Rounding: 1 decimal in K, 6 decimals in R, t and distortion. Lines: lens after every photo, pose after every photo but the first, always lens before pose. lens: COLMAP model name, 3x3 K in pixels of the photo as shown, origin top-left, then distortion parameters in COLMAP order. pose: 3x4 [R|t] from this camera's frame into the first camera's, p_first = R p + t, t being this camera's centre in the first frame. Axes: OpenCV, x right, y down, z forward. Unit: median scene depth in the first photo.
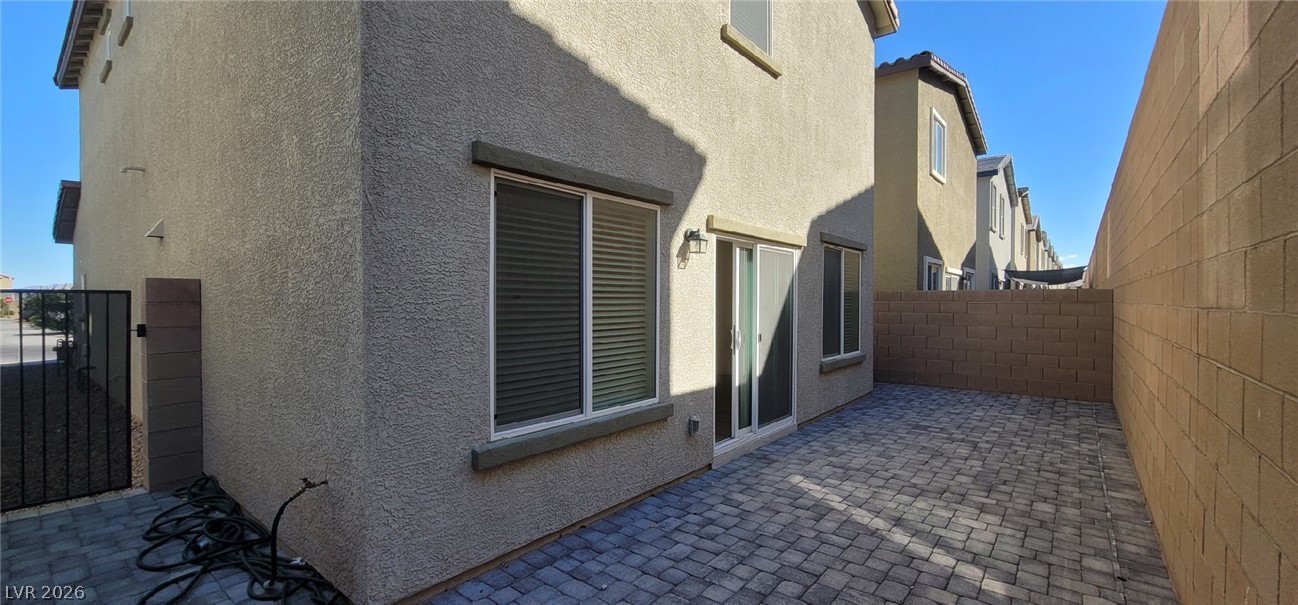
lens RADIAL K [[533.5, 0, 647.7], [0, 533.5, 304.7], [0, 0, 1]] dist [-0.003068, 0.000405]
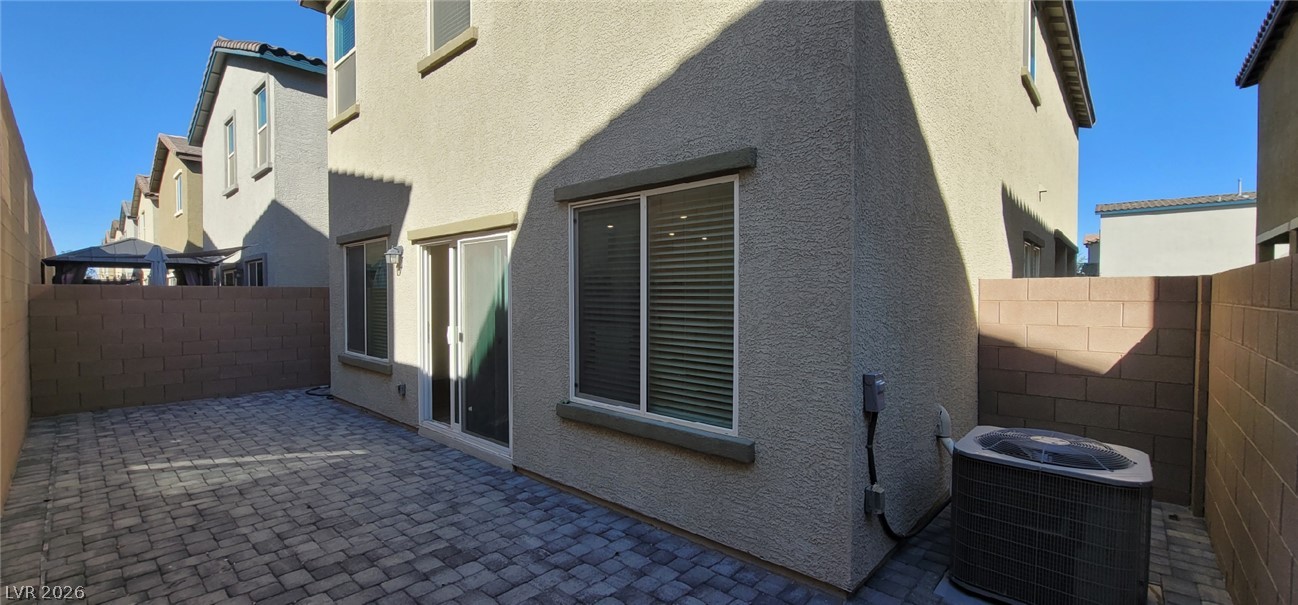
lens RADIAL K [[533.5, 0, 647.7], [0, 533.5, 304.7], [0, 0, 1]] dist [-0.003068, 0.000405]
pose [[-0.065159, 0.013696, -0.997781, 1.351906], [-0.013824, 0.999797, 0.014626, -0.017358], [0.997779, 0.014747, -0.064956, 1.650298]]
